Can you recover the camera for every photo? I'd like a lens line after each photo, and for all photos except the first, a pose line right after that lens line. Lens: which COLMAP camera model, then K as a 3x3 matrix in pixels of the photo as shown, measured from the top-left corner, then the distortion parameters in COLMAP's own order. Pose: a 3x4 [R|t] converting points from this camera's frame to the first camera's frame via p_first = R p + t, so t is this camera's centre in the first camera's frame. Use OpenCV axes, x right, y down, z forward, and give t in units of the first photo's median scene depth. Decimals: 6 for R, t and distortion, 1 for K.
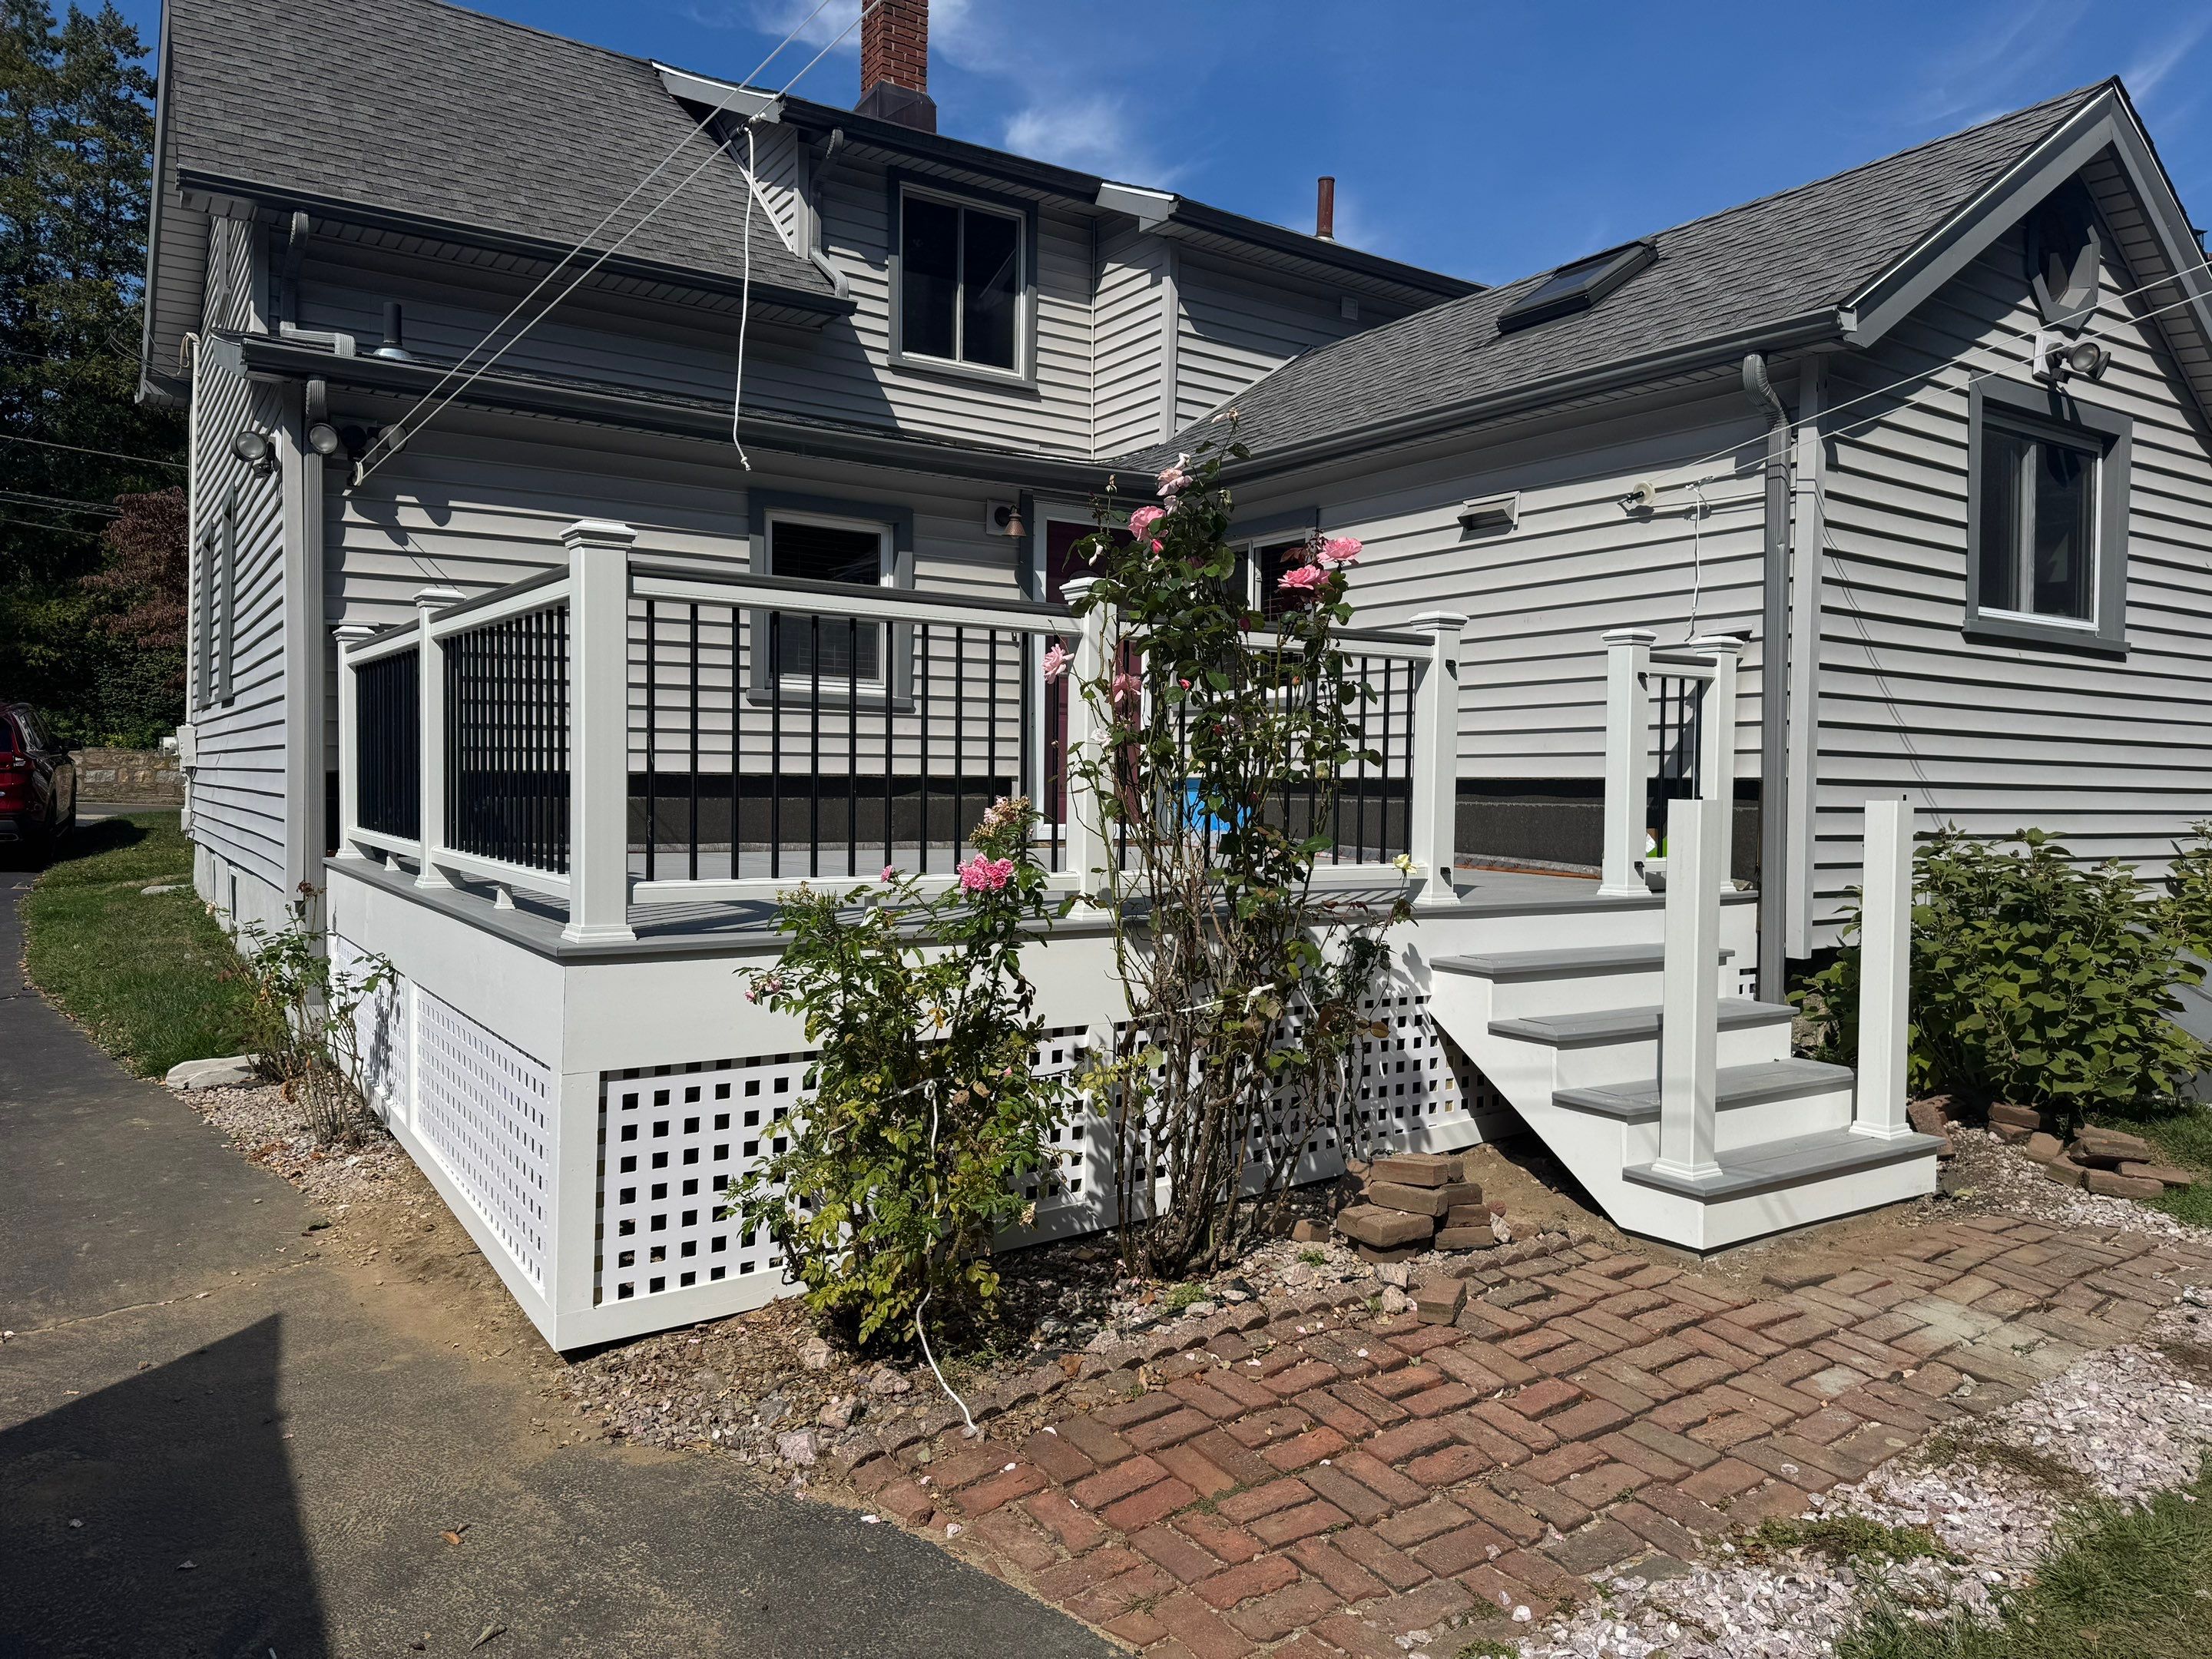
lens RADIAL K [[1549.3, 0, 1106.0], [0, 1549.3, 829.5], [0, 0, 1]] dist [0.005032, 0.000136]
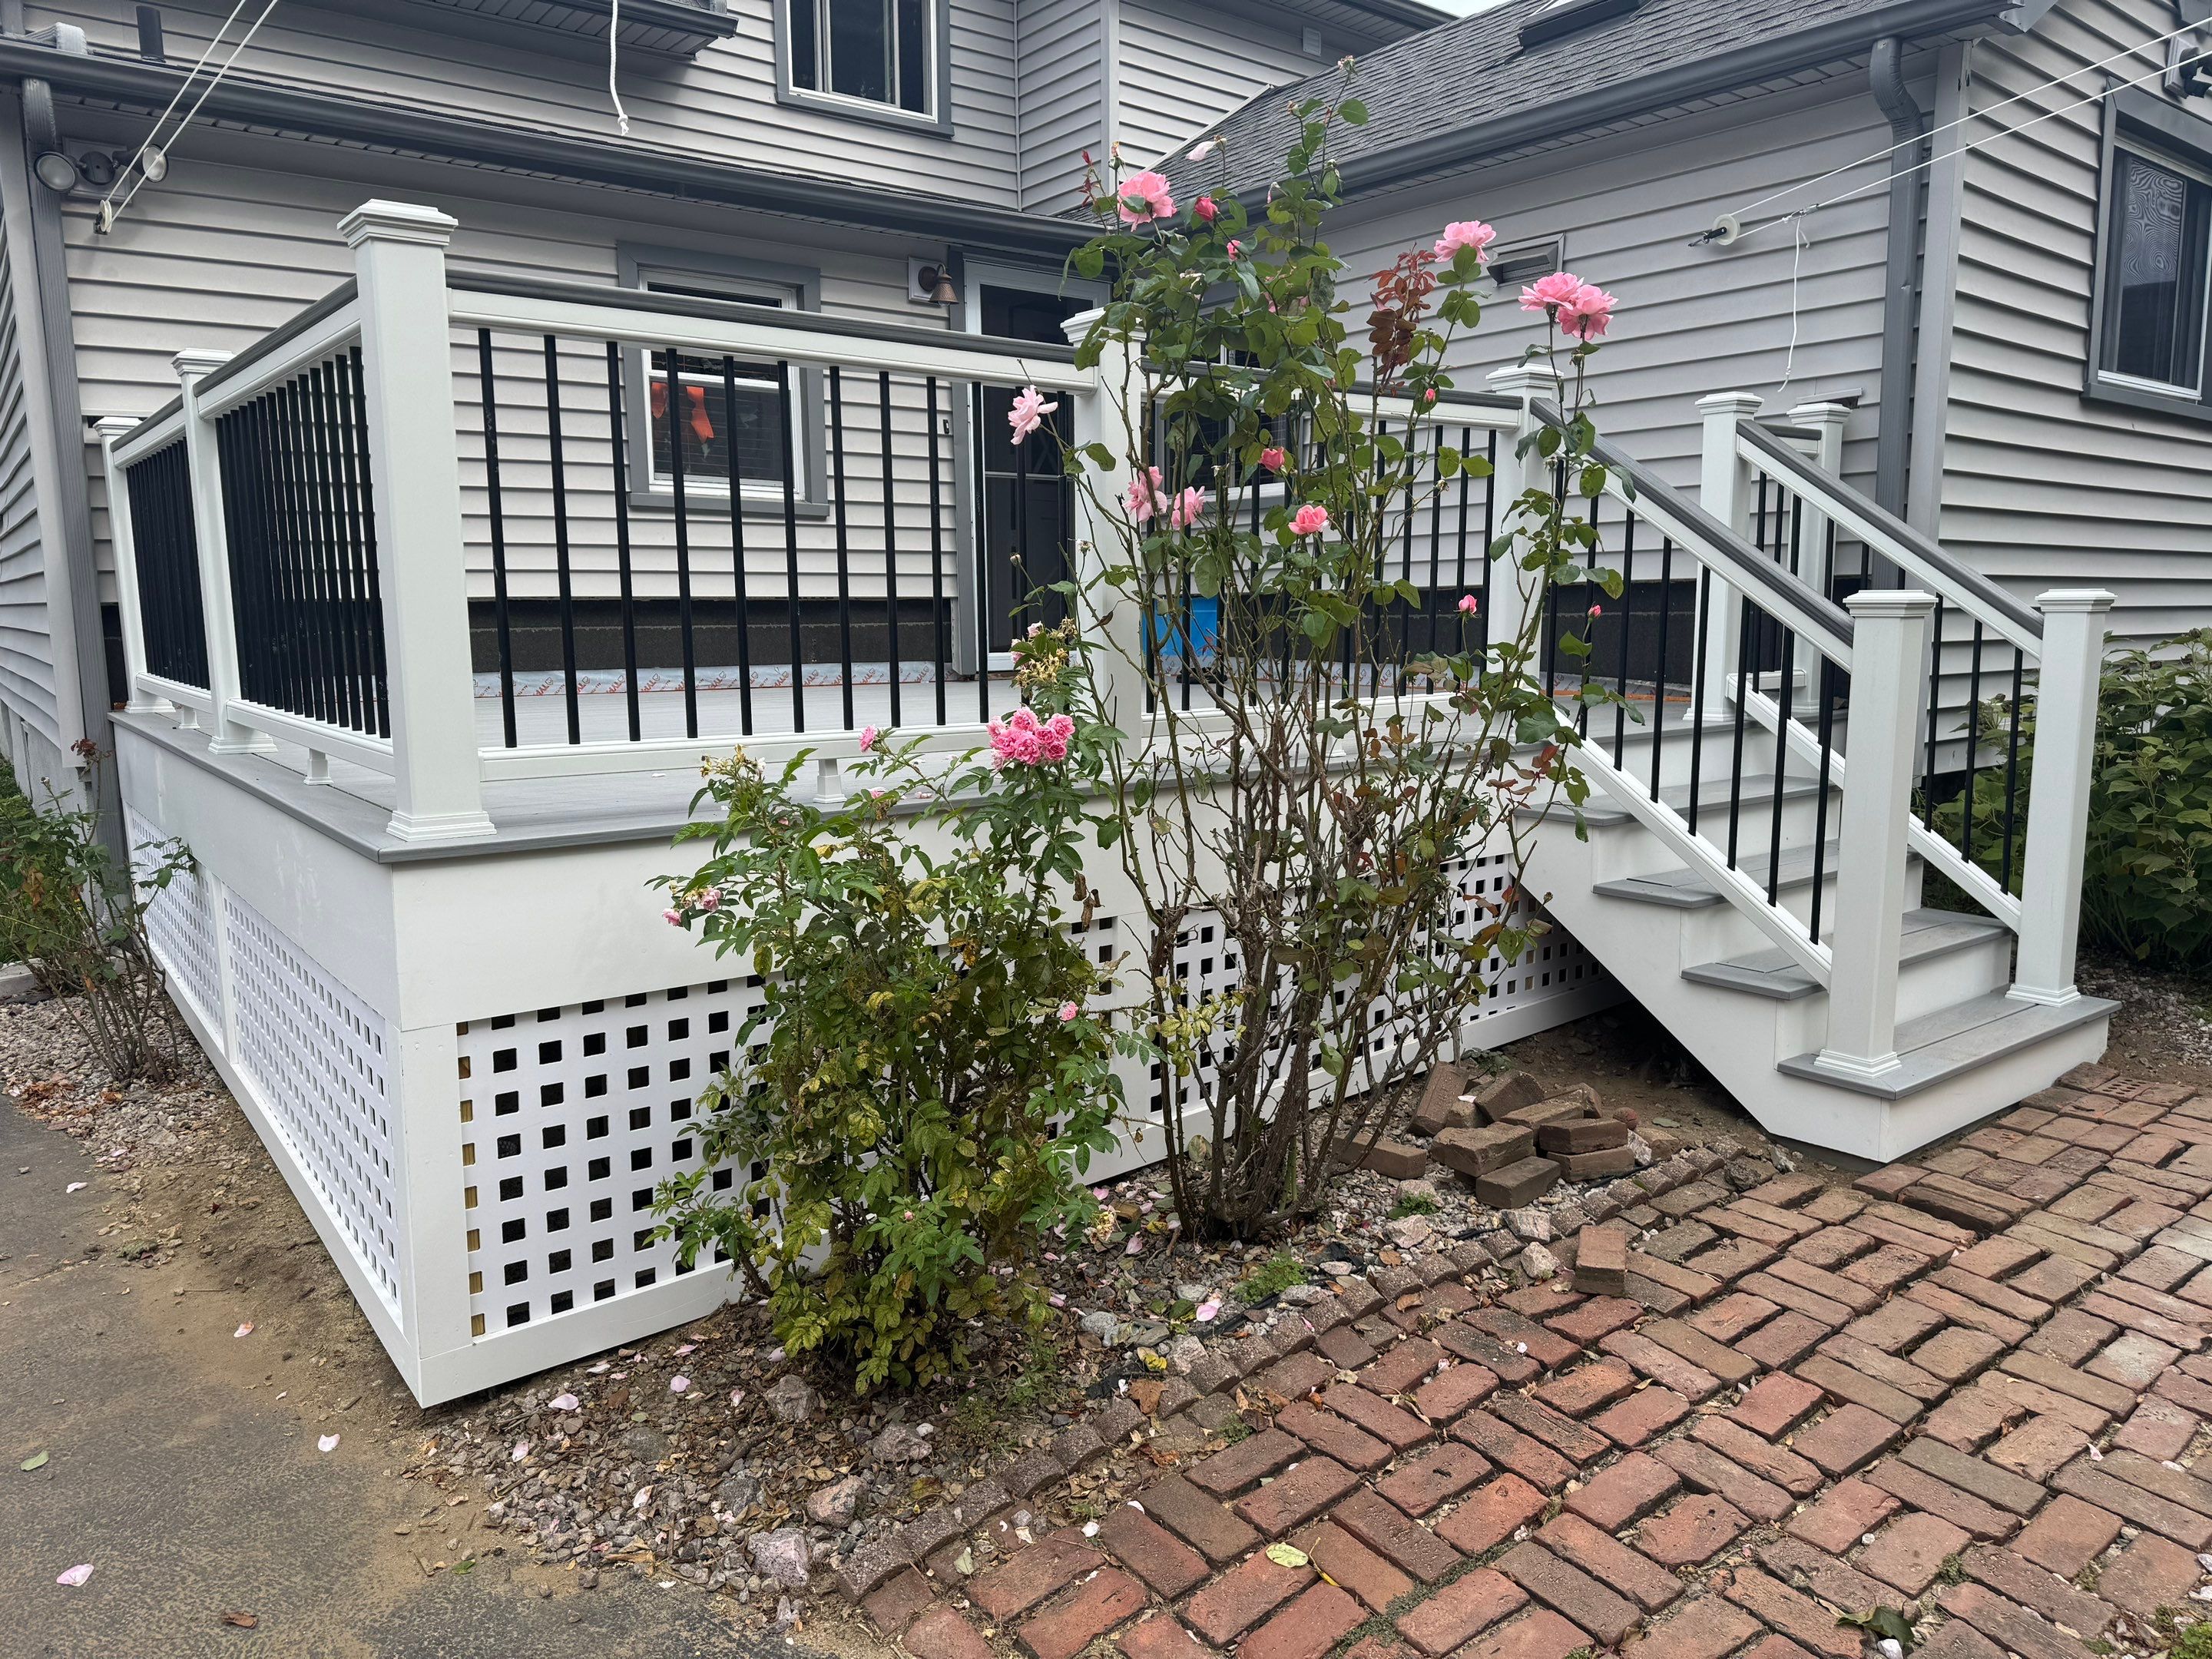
lens RADIAL K [[1559.9, 0, 1122.4], [0, 1559.9, 836.7], [0, 0, 1]] dist [-0.003341, 0.000284]
pose [[0.997043, -0.031555, 0.070063, -0.071141], [0.023047, 0.992618, 0.119076, -0.003497], [-0.073303, -0.117110, 0.990410, 0.280266]]
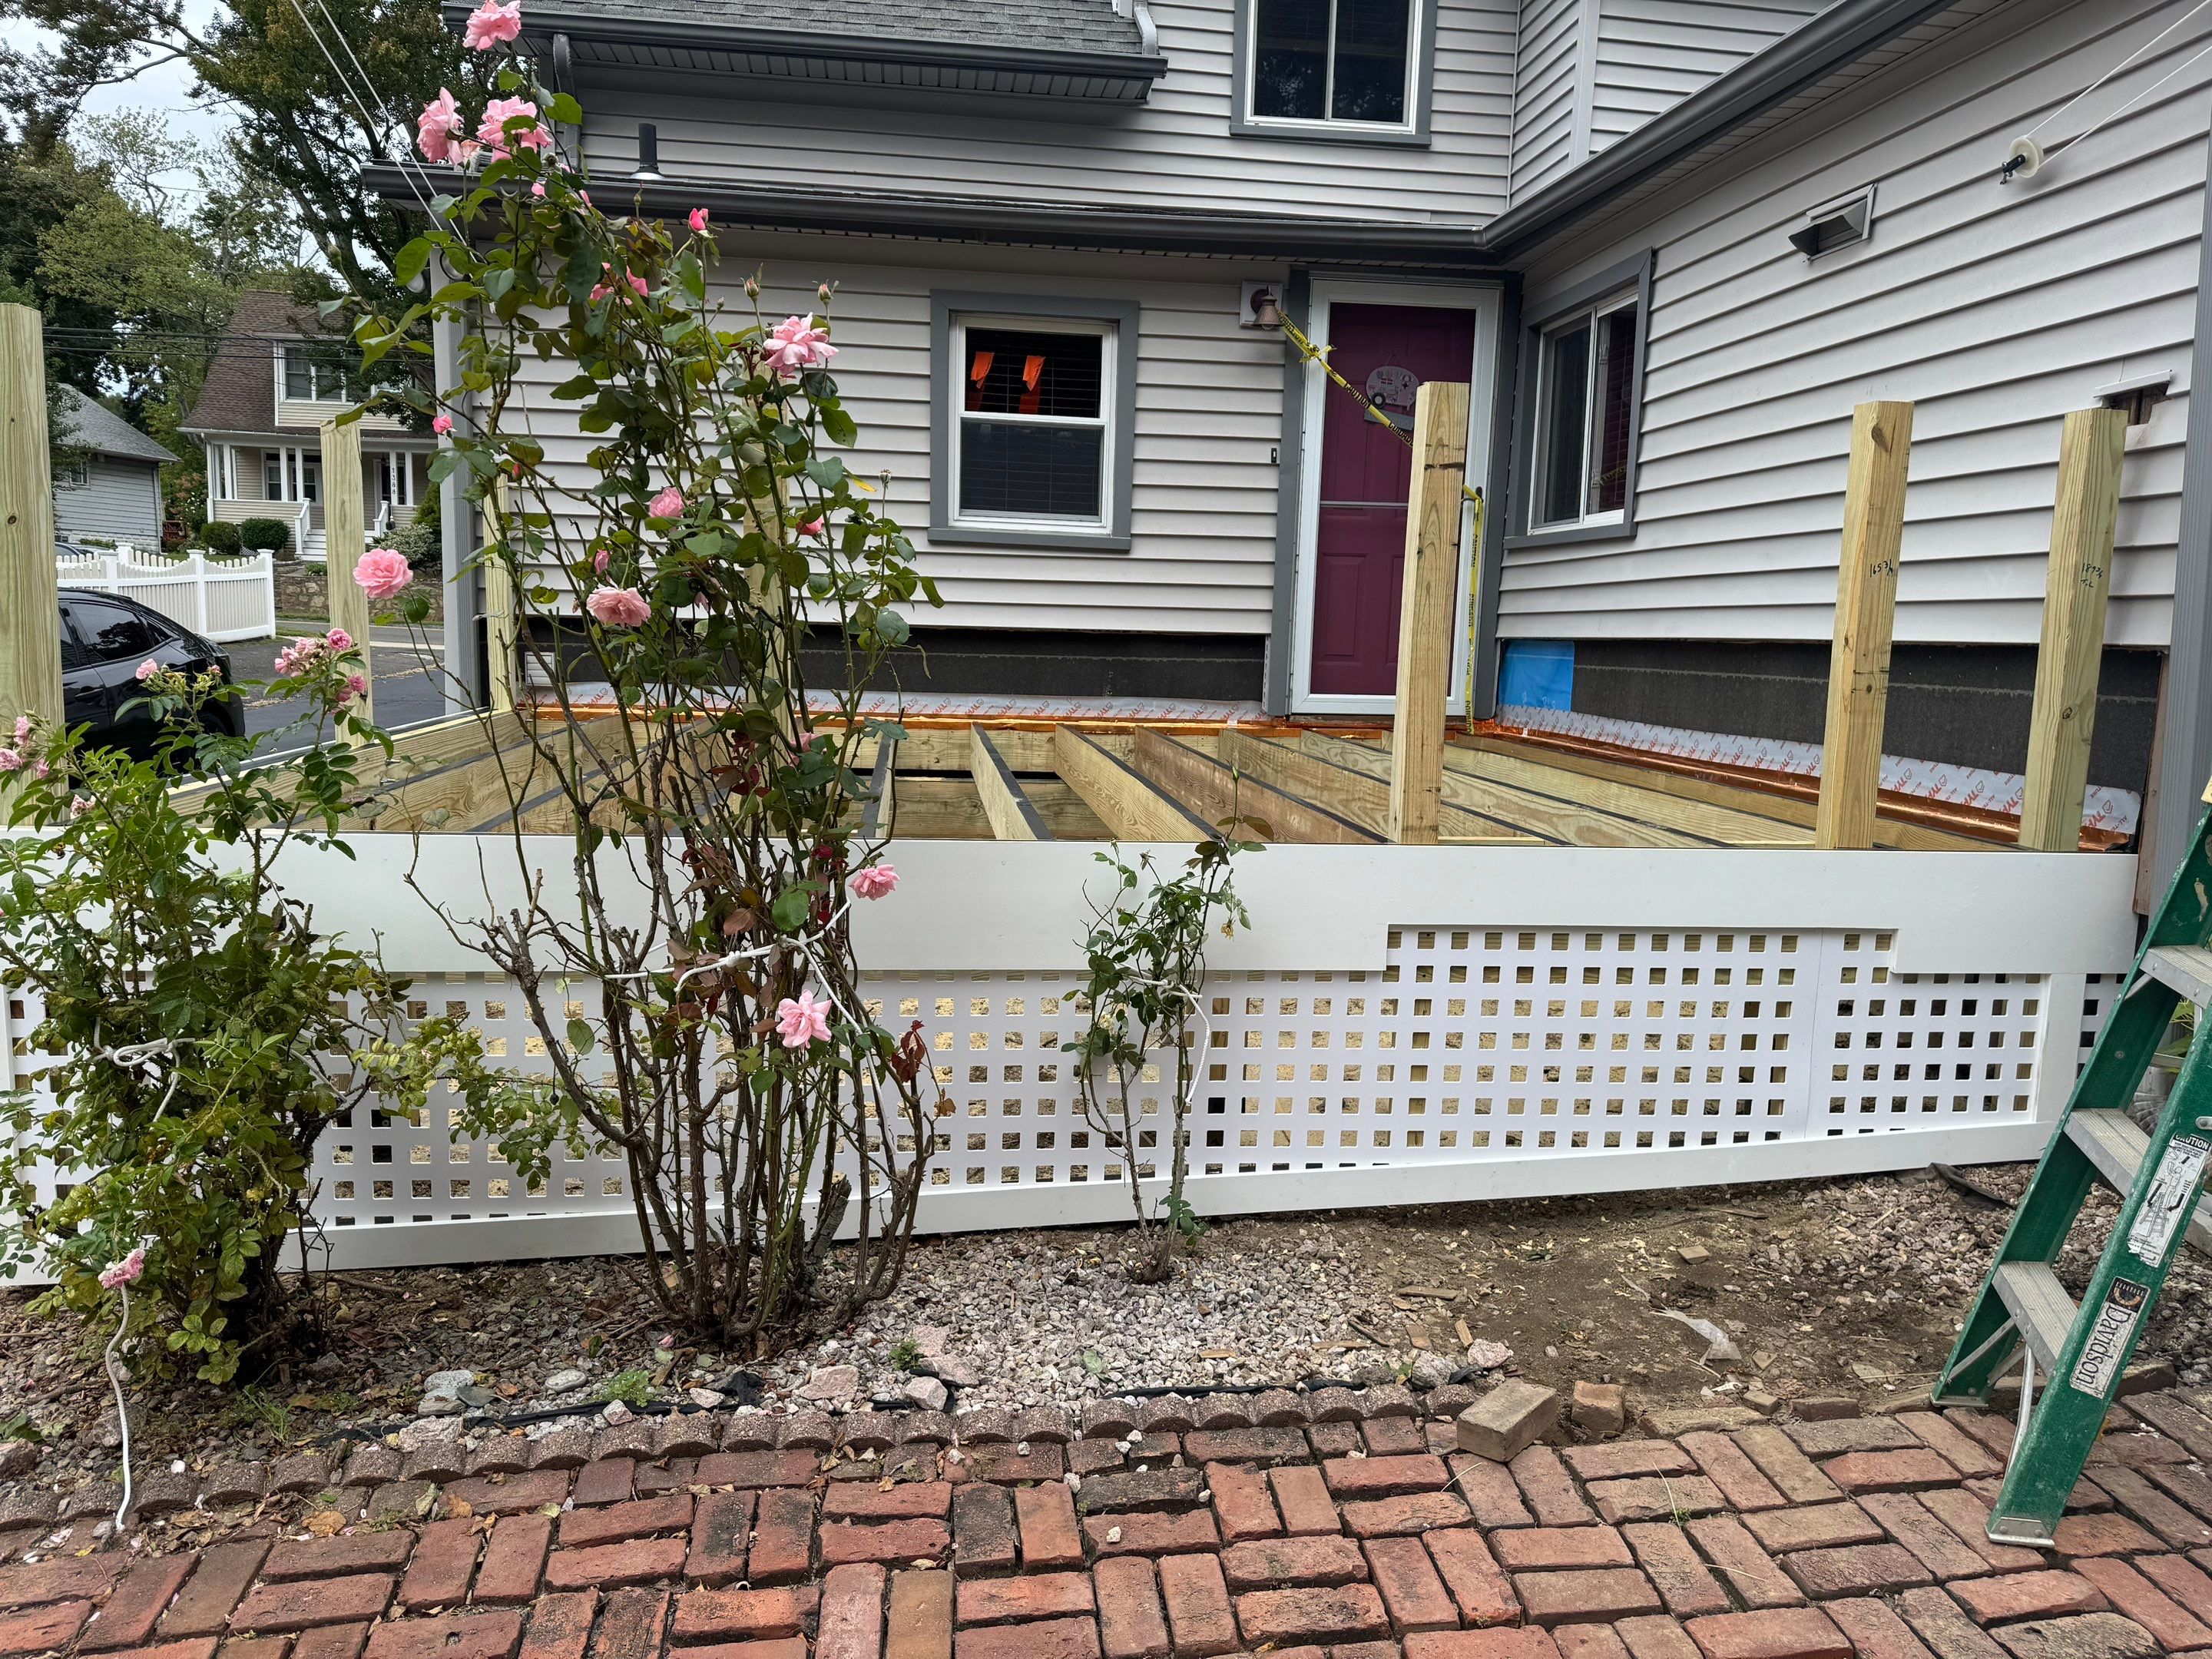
lens RADIAL K [[1587.2, 0, 1106.0], [0, 1587.2, 829.5], [0, 0, 1]] dist [0.004453, -0.000466]
pose [[0.895179, 0.066620, -0.440699, 0.540865], [-0.028114, 0.995237, 0.093342, -0.015222], [0.444819, -0.071168, 0.892788, 0.488715]]
